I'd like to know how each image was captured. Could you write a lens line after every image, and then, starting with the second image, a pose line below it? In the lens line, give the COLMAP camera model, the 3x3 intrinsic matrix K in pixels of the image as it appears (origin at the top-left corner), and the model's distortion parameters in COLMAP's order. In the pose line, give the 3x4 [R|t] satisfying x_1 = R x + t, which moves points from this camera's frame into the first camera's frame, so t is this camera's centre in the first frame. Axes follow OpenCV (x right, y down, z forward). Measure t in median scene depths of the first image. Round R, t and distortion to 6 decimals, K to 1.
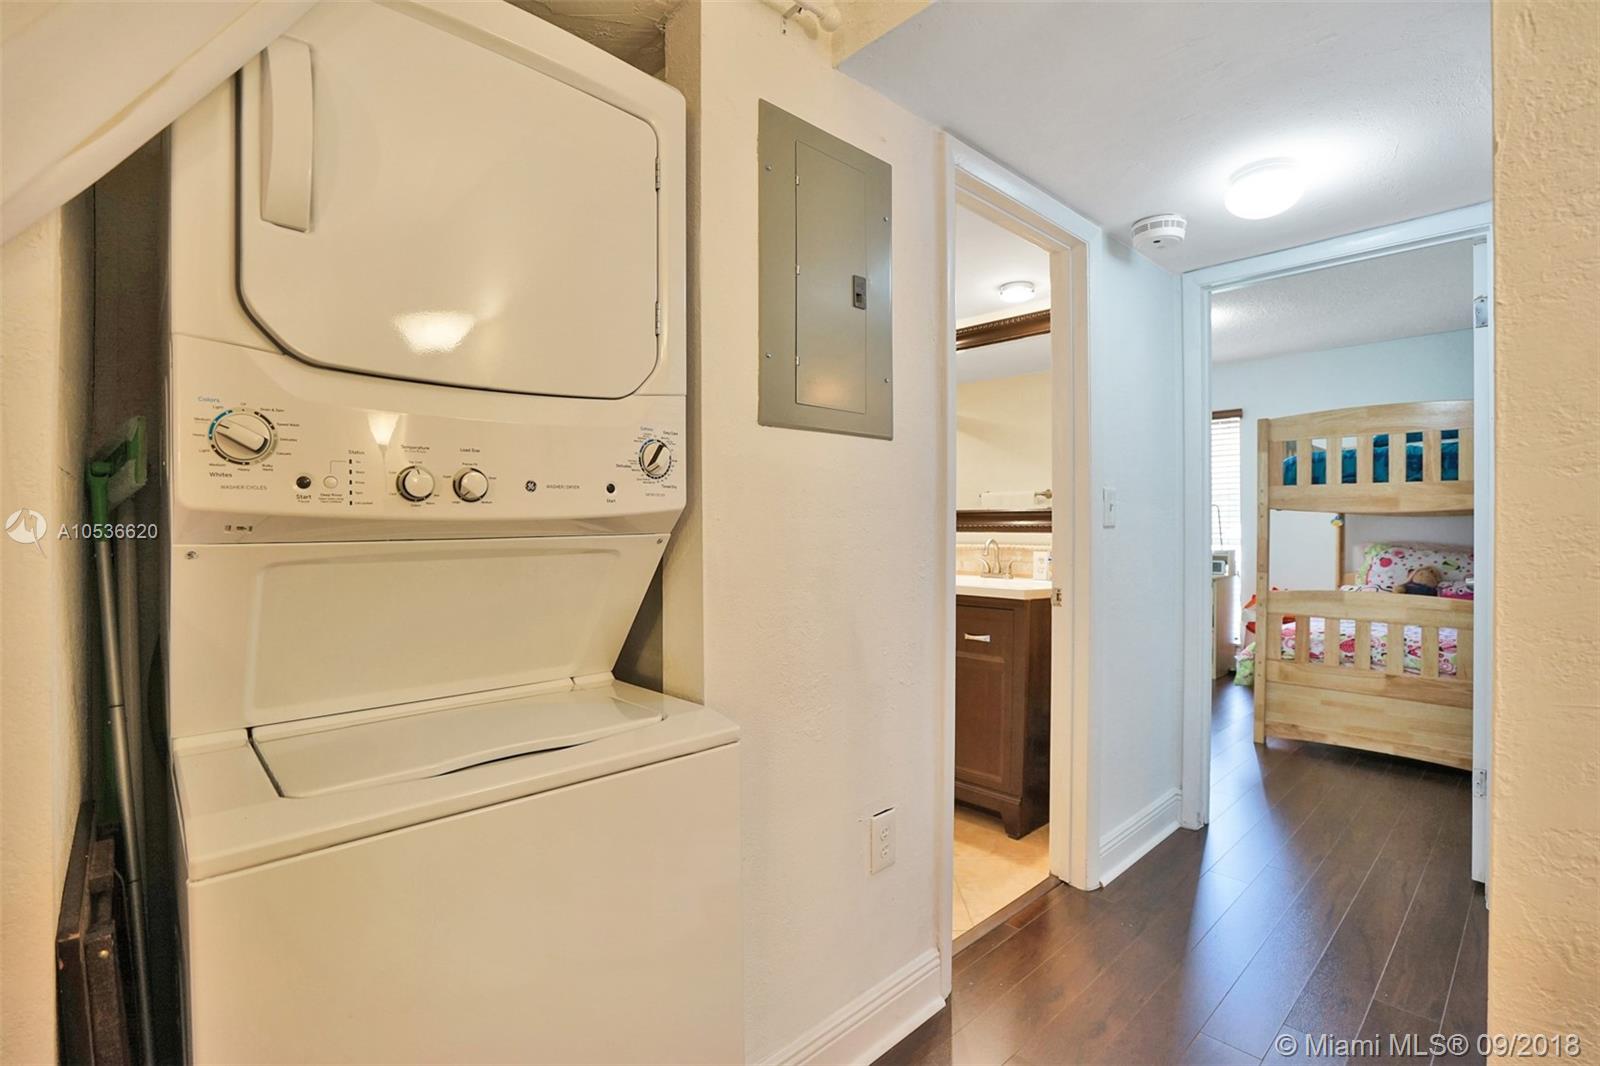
lens RADIAL K [[731.5, 0, 798.8], [0, 731.5, 526.6], [0, 0, 1]] dist [-0.051141, 0.017982]
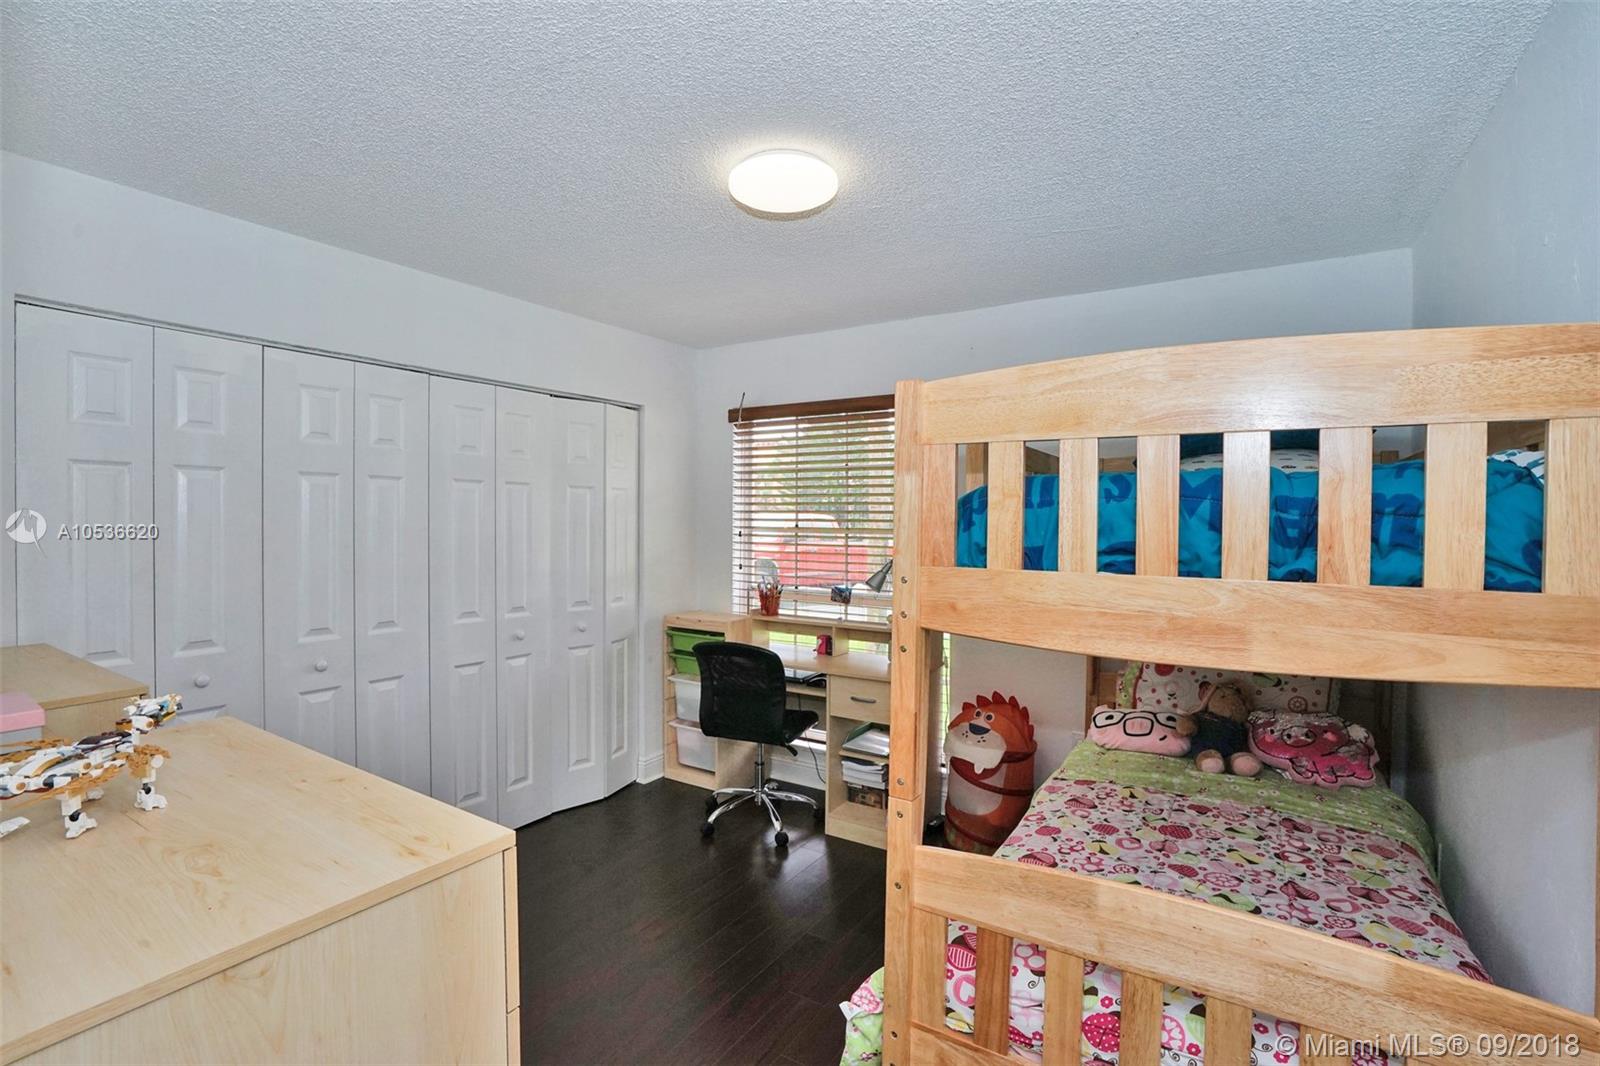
lens RADIAL K [[731.5, 0, 798.8], [0, 731.5, 526.6], [0, 0, 1]] dist [-0.051141, 0.017982]
pose [[0.966932, 0.007656, 0.254918, 0.530205], [-0.010219, 0.999910, 0.008732, -0.083650], [-0.254828, -0.011049, 0.966923, 0.696722]]
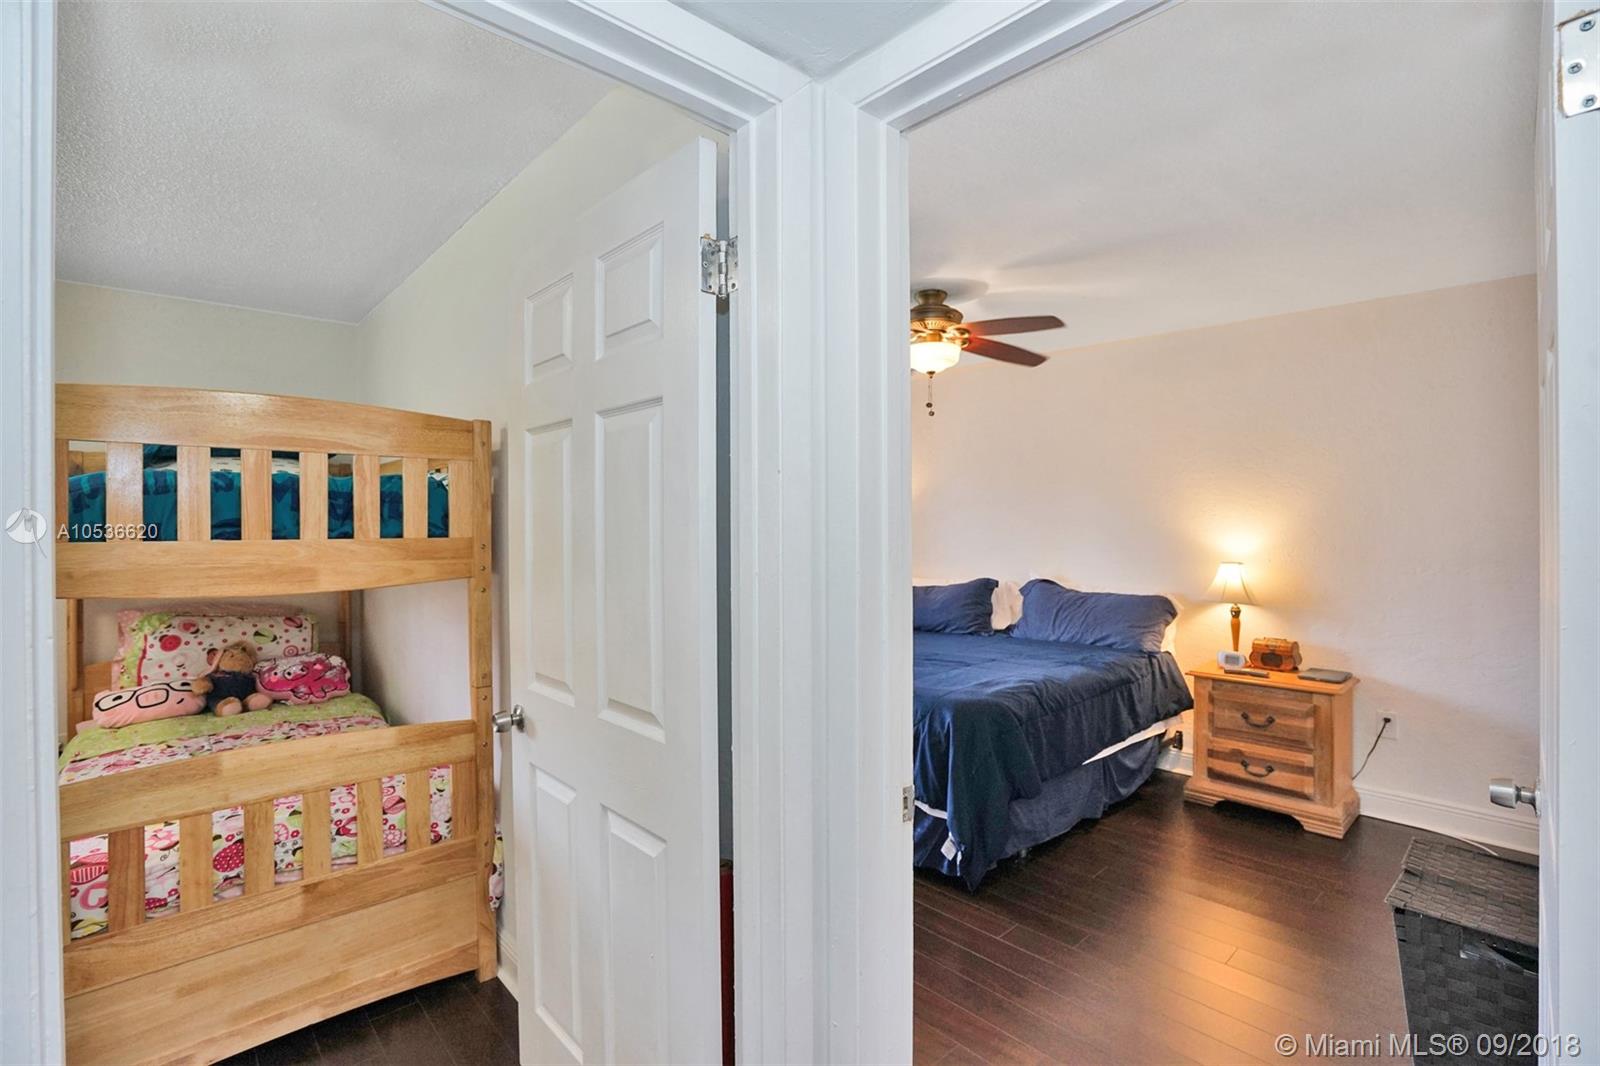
lens RADIAL K [[731.5, 0, 798.8], [0, 731.5, 526.6], [0, 0, 1]] dist [-0.051141, 0.017982]
pose [[0.004859, -0.002096, 0.999986, 0.263576], [0.005855, 0.999981, 0.002068, -0.067935], [-0.999971, 0.005845, 0.004871, 0.585813]]
